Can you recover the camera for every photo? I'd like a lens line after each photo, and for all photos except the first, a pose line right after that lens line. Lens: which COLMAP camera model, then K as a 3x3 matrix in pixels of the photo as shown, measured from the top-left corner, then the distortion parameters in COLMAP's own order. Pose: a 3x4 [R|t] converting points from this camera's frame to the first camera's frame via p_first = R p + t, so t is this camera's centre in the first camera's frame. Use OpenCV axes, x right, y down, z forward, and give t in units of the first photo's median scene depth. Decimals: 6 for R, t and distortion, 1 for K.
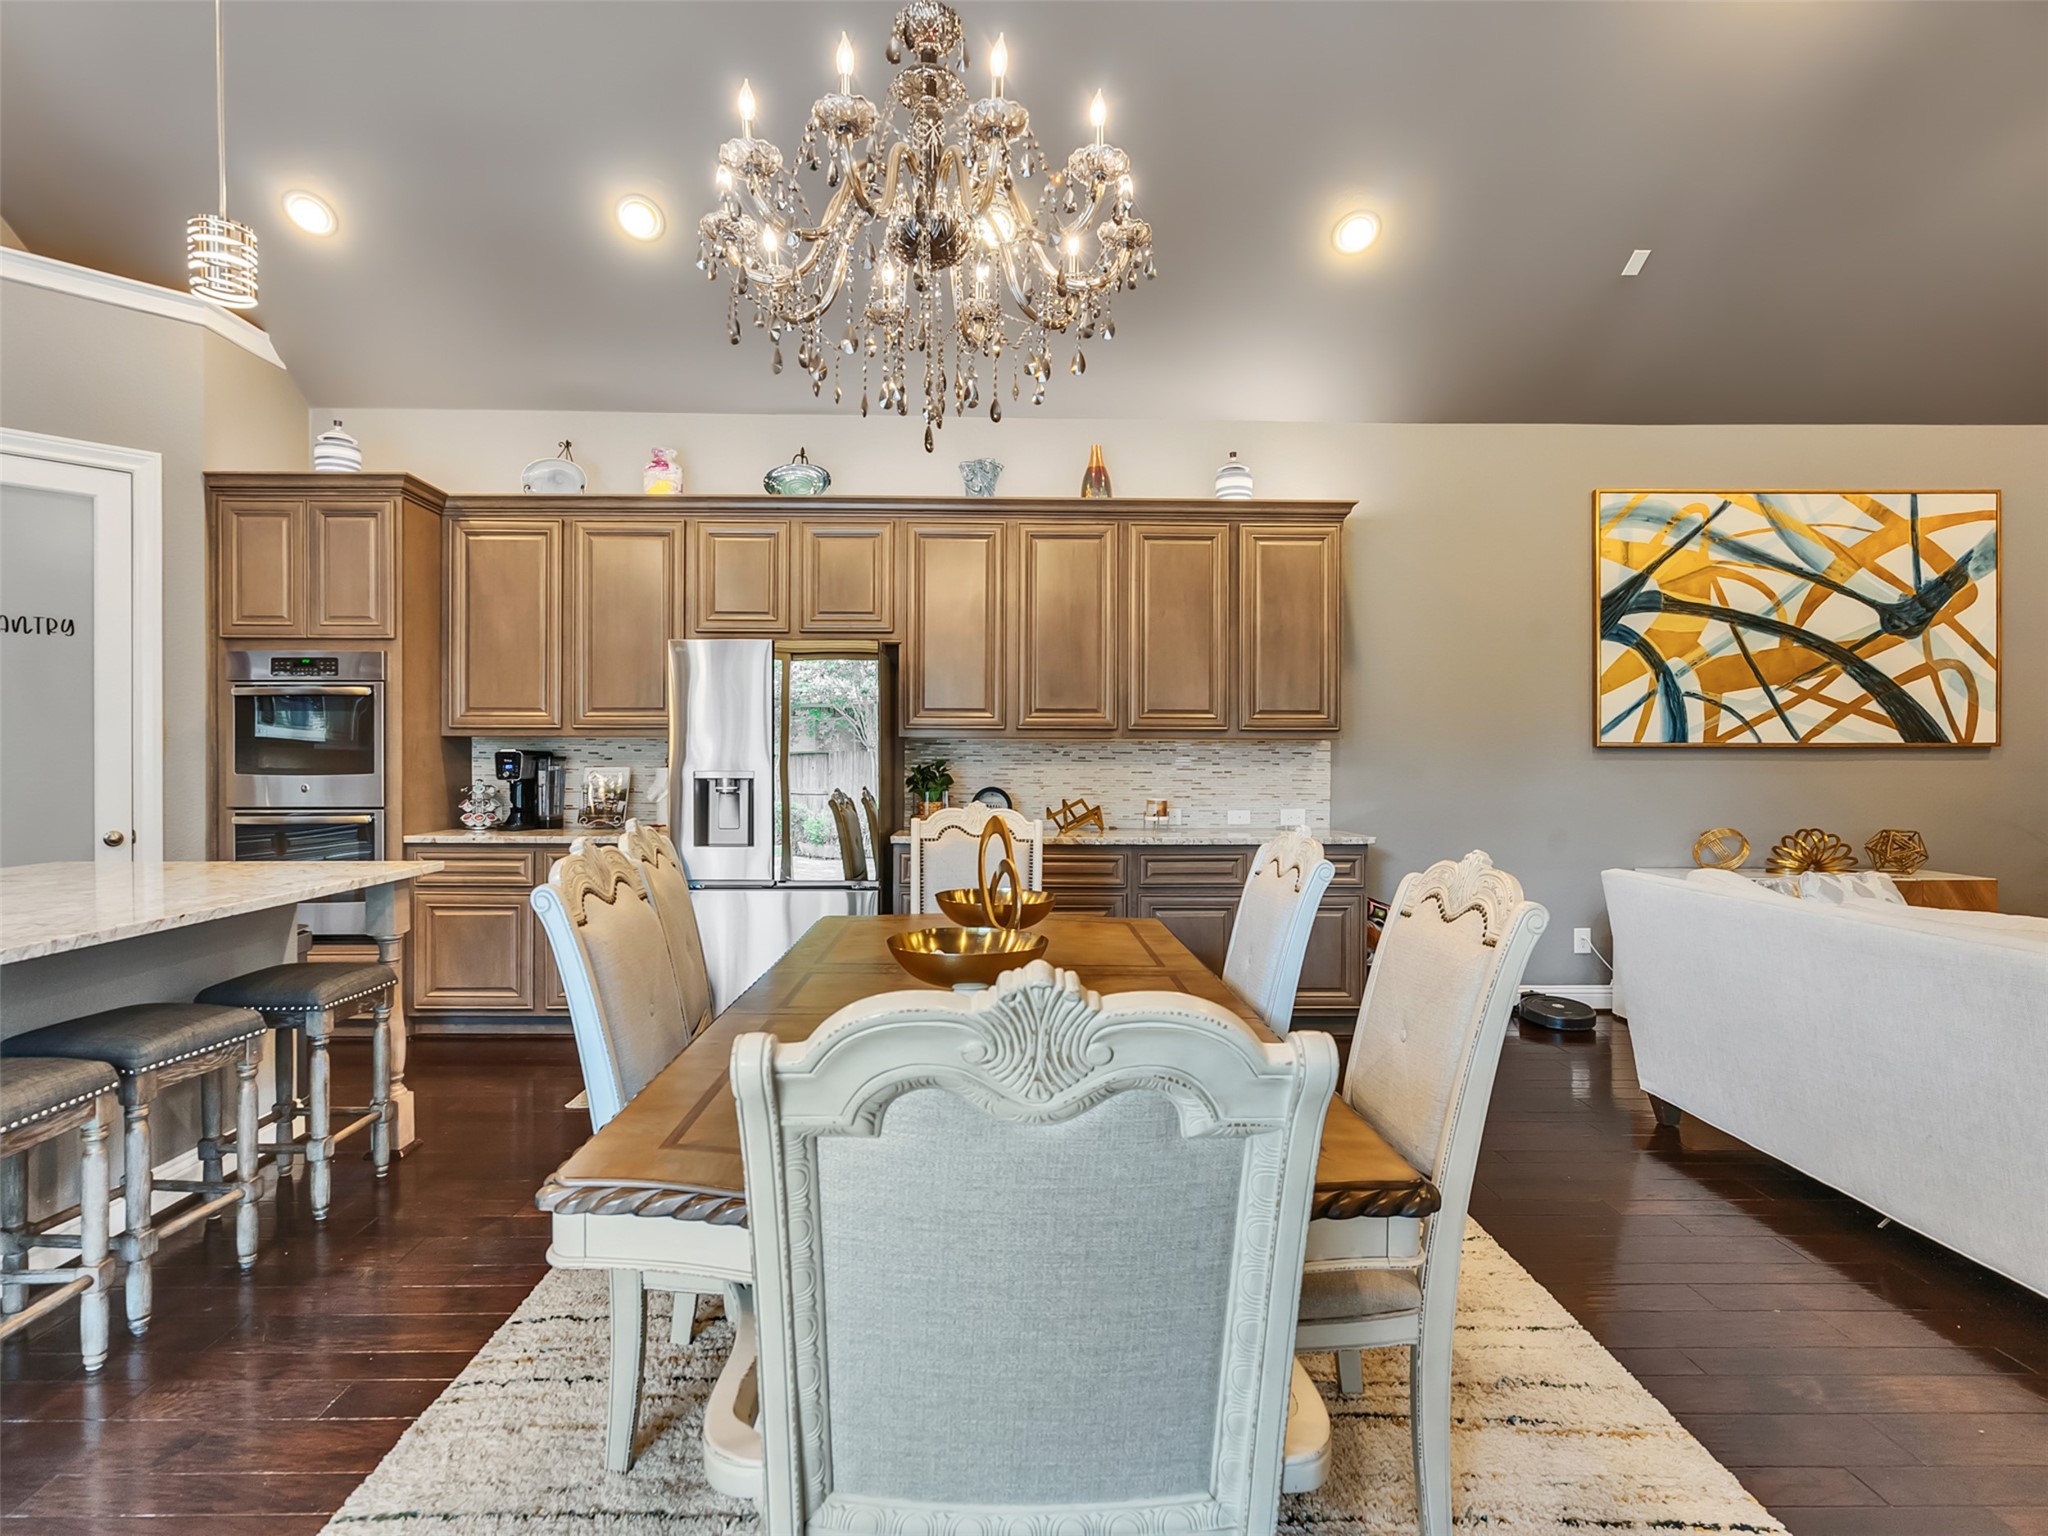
lens RADIAL K [[1047.1, 0, 1006.1], [0, 1047.1, 765.0], [0, 0, 1]] dist [-0.004406, 0.003640]
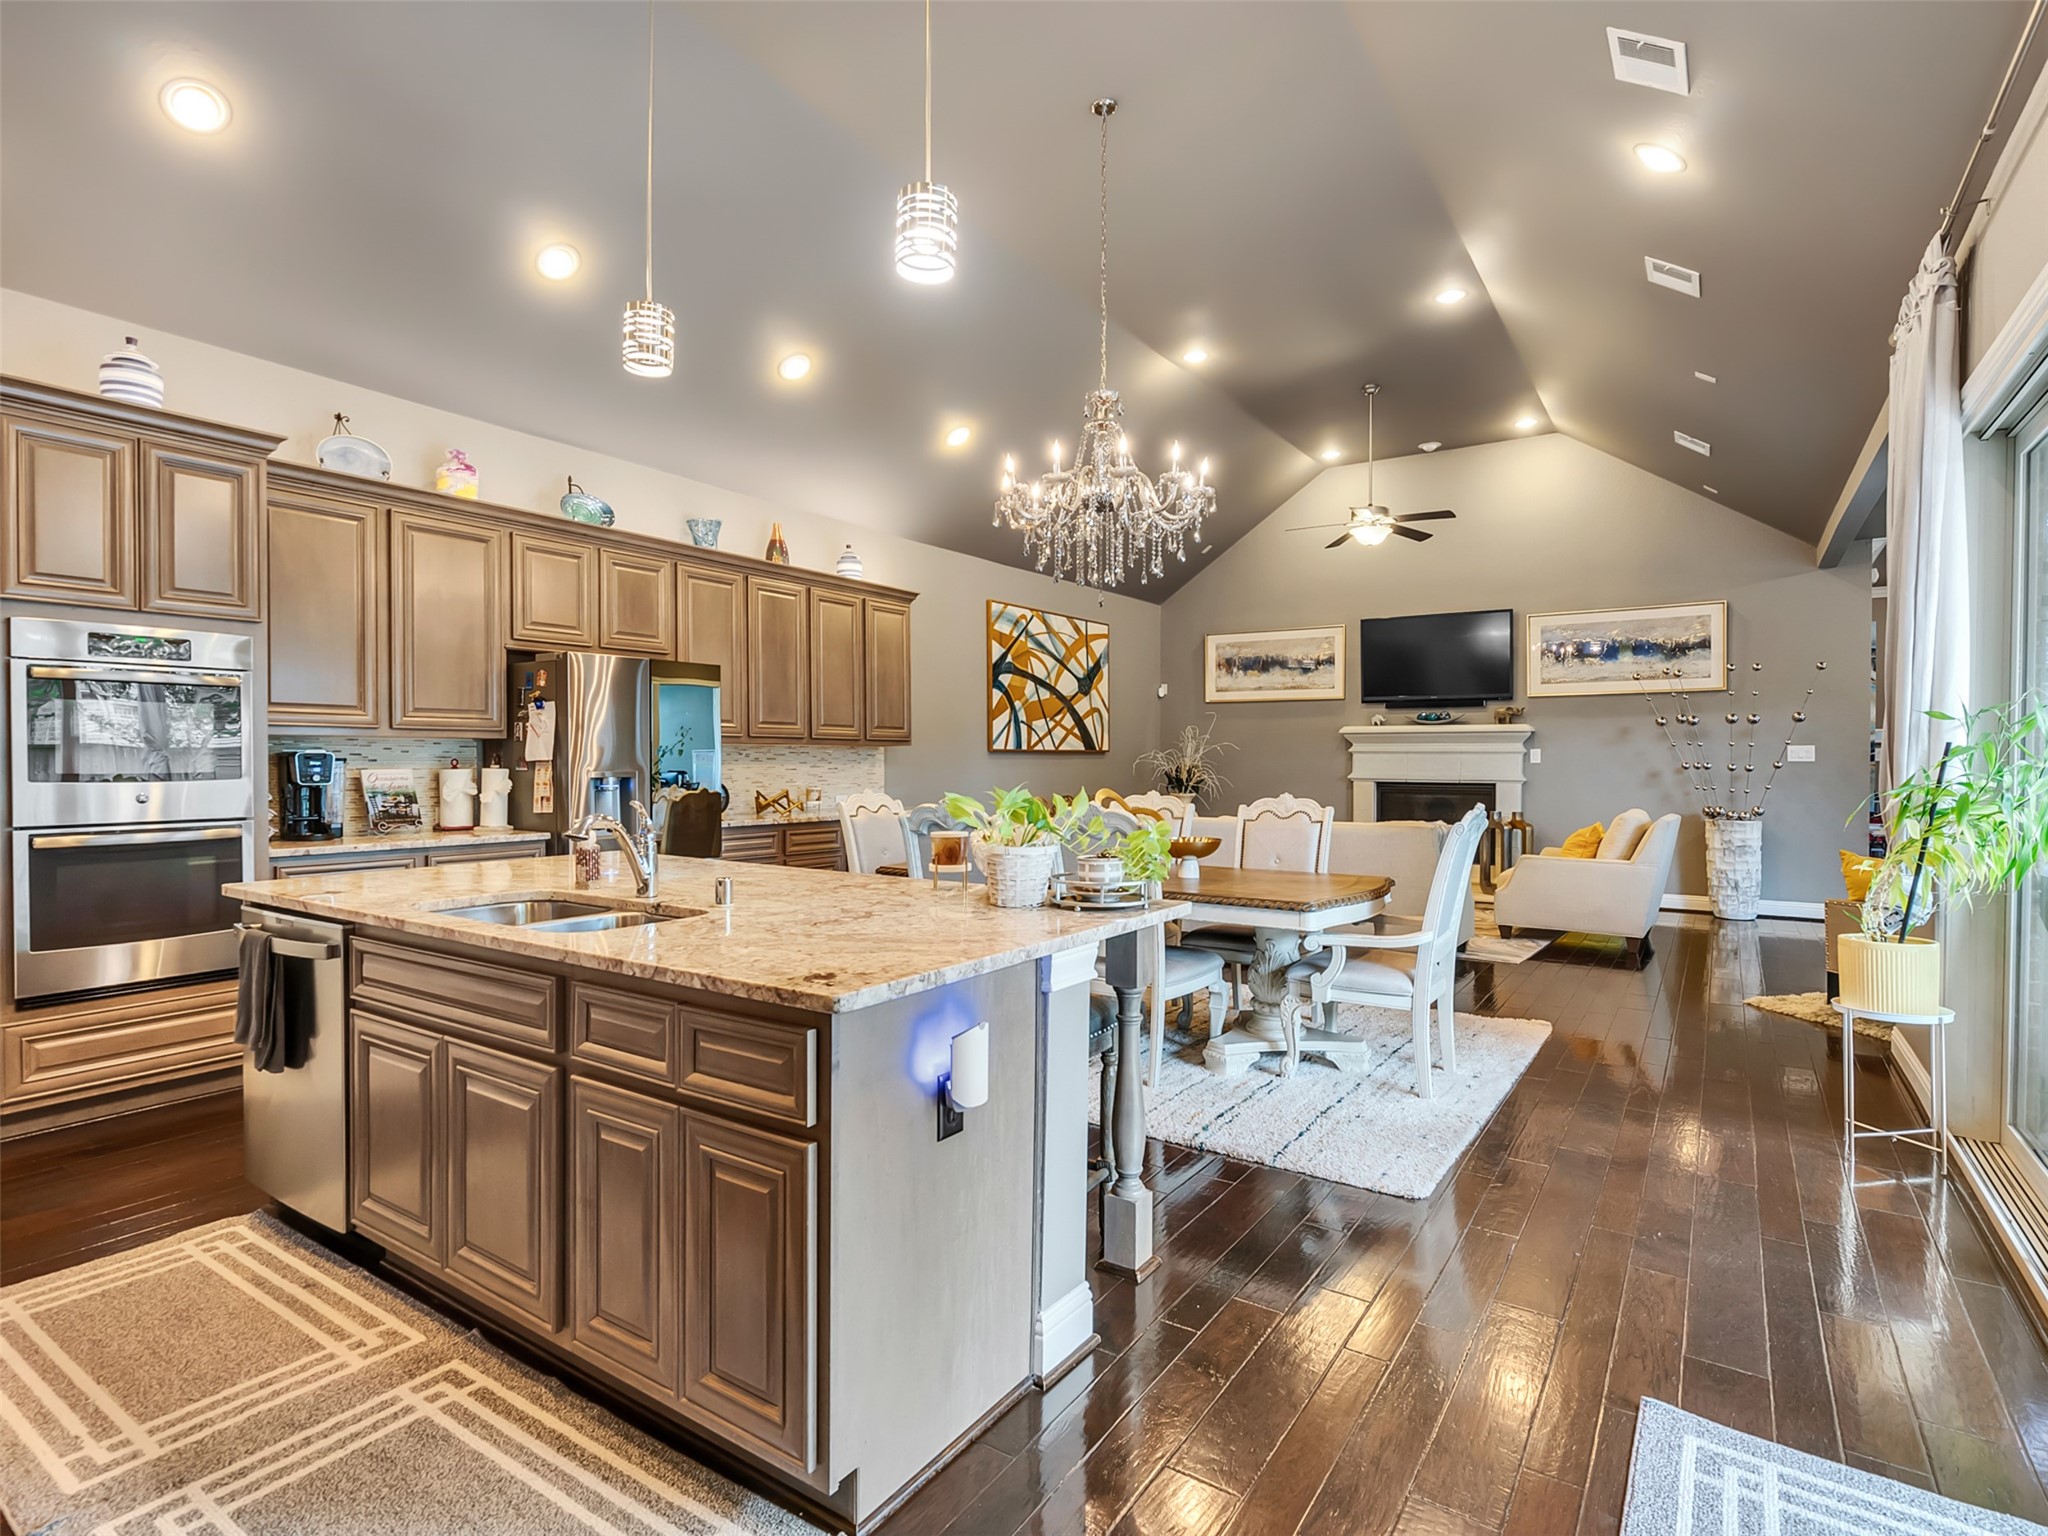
lens RADIAL K [[1047.1, 0, 1012.7], [0, 1047.1, 768.9], [0, 0, 1]] dist [-0.004406, 0.003640]
pose [[0.576029, -0.010122, 0.817367, -0.843416], [0.007838, 0.999946, 0.006859, -0.000395], [-0.817392, 0.002455, 0.576077, -0.008006]]
